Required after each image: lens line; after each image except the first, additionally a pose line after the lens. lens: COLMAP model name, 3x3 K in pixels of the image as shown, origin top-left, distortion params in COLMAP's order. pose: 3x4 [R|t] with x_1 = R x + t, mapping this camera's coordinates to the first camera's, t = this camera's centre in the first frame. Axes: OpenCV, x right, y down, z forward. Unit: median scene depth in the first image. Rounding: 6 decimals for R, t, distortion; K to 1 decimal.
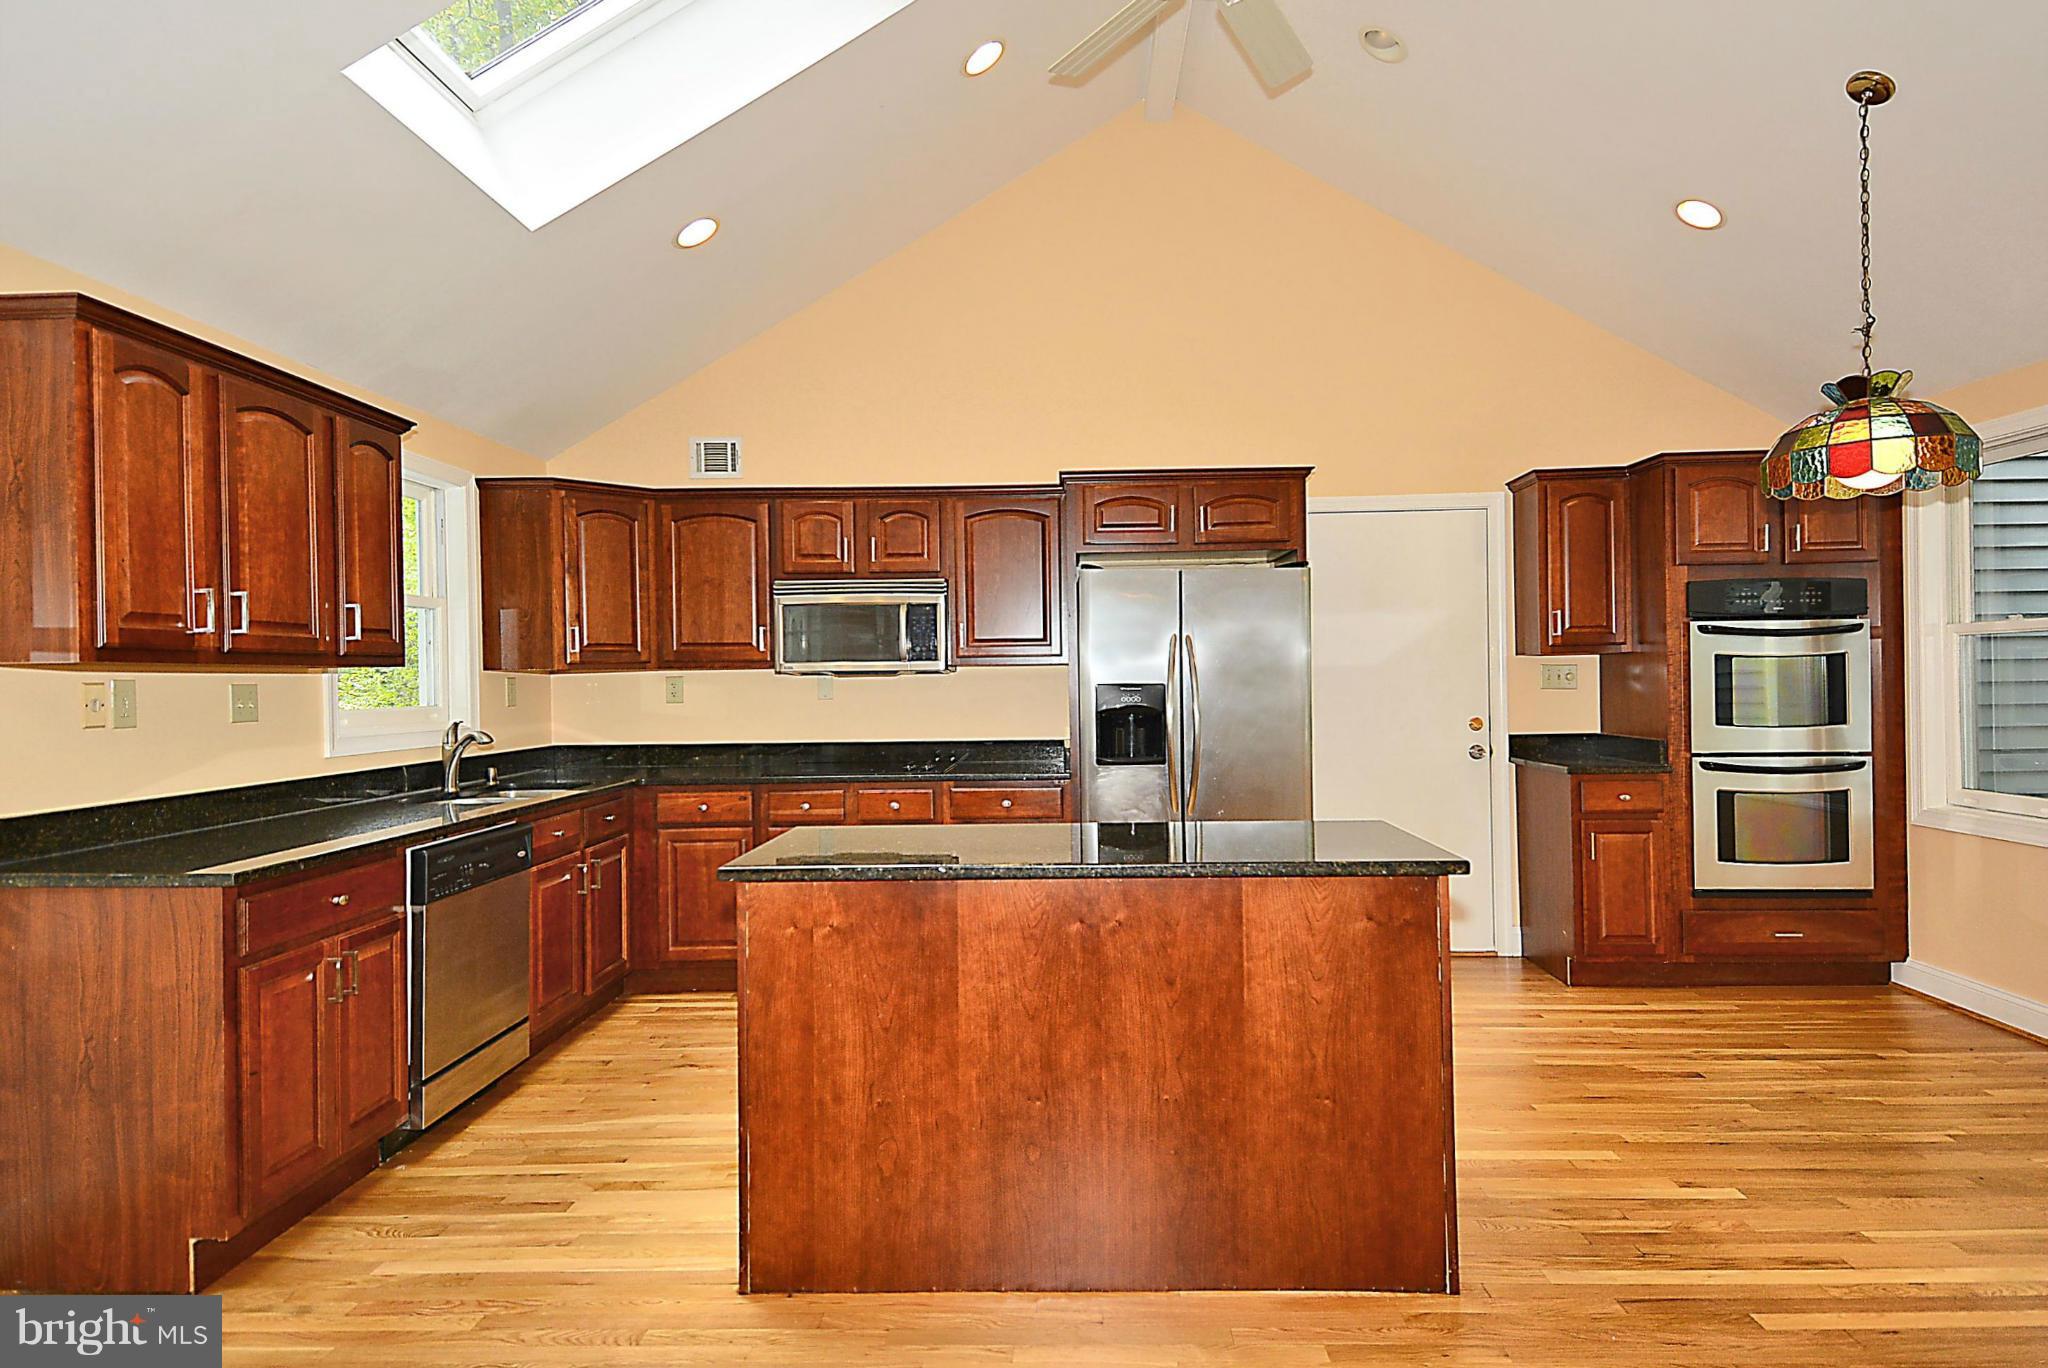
lens RADIAL K [[1173.8, 0, 1094.4], [0, 1173.8, 679.4], [0, 0, 1]] dist [0.027805, -0.019545]
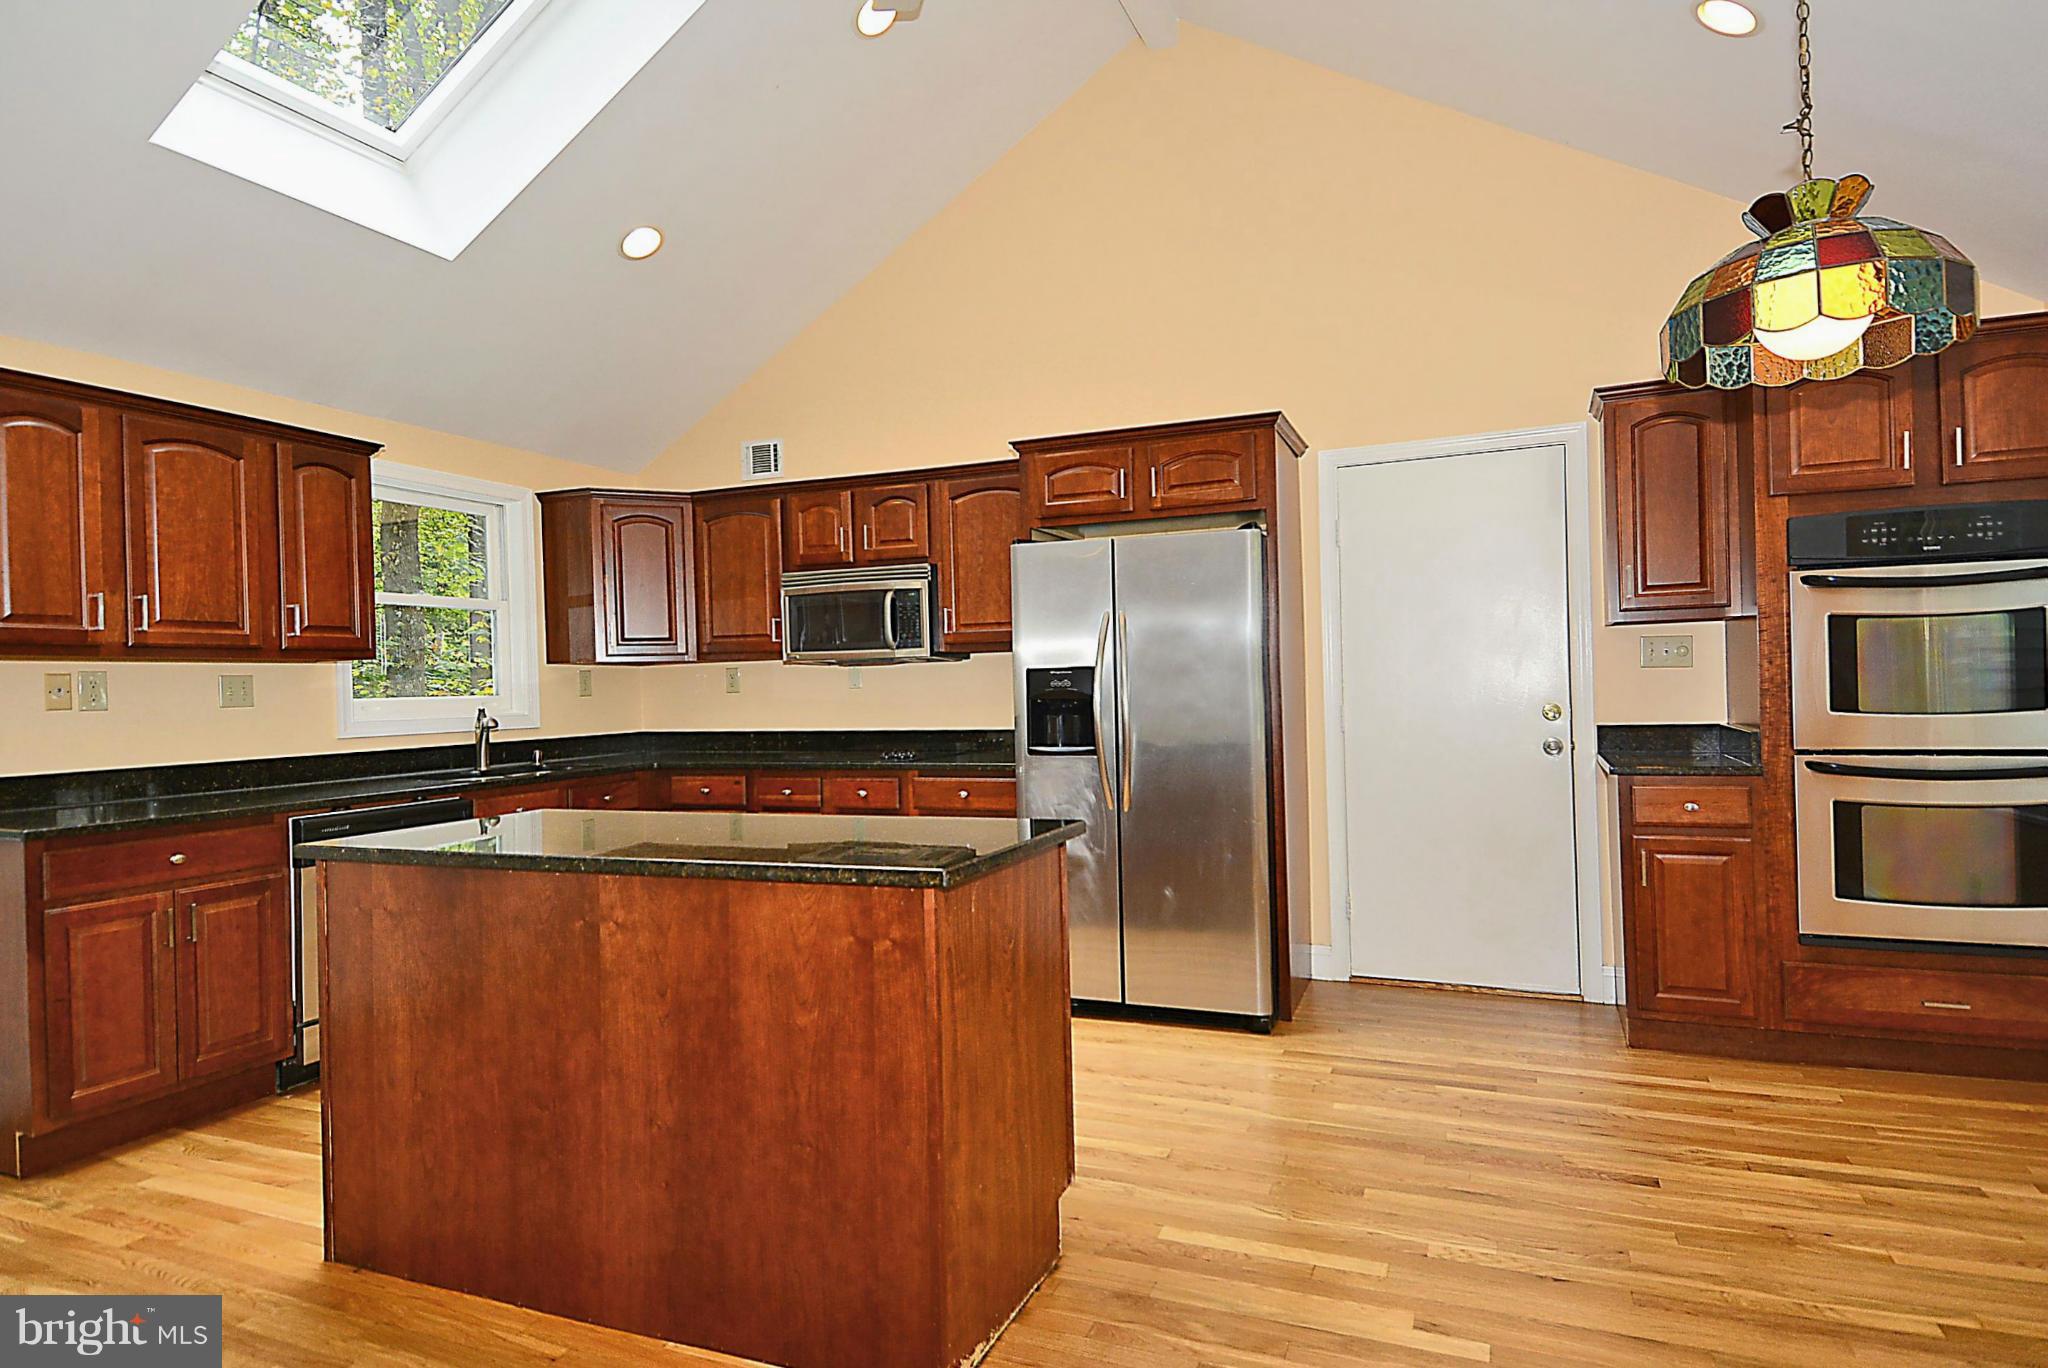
lens RADIAL K [[1173.8, 0, 1071.1], [0, 1173.8, 673.2], [0, 0, 1]] dist [0.027805, -0.019545]
pose [[0.933207, -0.012416, -0.359124, 0.381091], [0.012381, 0.999920, -0.002398, 0.011480], [0.359125, -0.002209, 0.933287, 0.155263]]
